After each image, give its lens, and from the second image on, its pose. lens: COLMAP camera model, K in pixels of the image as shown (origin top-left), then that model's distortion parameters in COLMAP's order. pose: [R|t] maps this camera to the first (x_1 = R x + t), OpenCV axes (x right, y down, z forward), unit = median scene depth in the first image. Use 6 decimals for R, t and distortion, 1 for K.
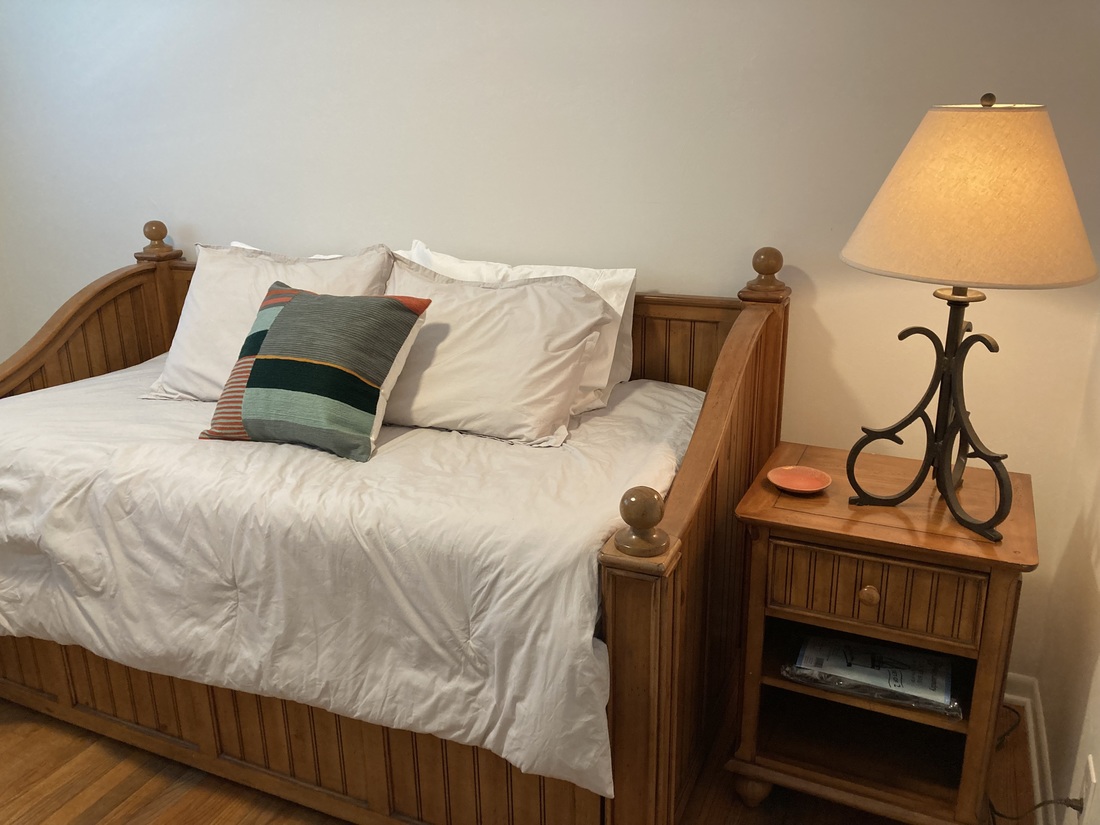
lens RADIAL K [[899.4, 0, 556.3], [0, 899.4, 409.2], [0, 0, 1]] dist [0.046327, -0.033223]
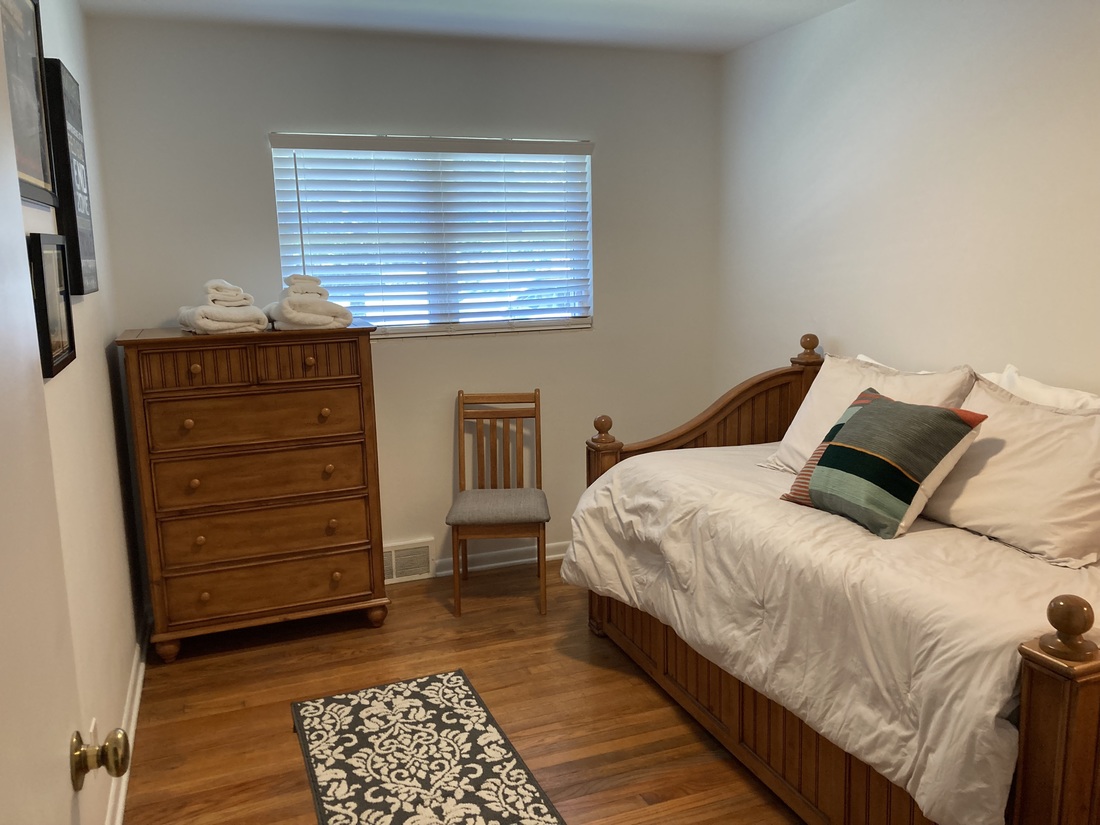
lens RADIAL K [[899.4, 0, 551.4], [0, 899.4, 410.5], [0, 0, 1]] dist [0.046327, -0.033223]
pose [[0.710067, 0.121231, -0.693619, 0.271436], [-0.206319, 0.977653, -0.040337, 0.030013], [0.673229, 0.171748, 0.719211, -0.179890]]
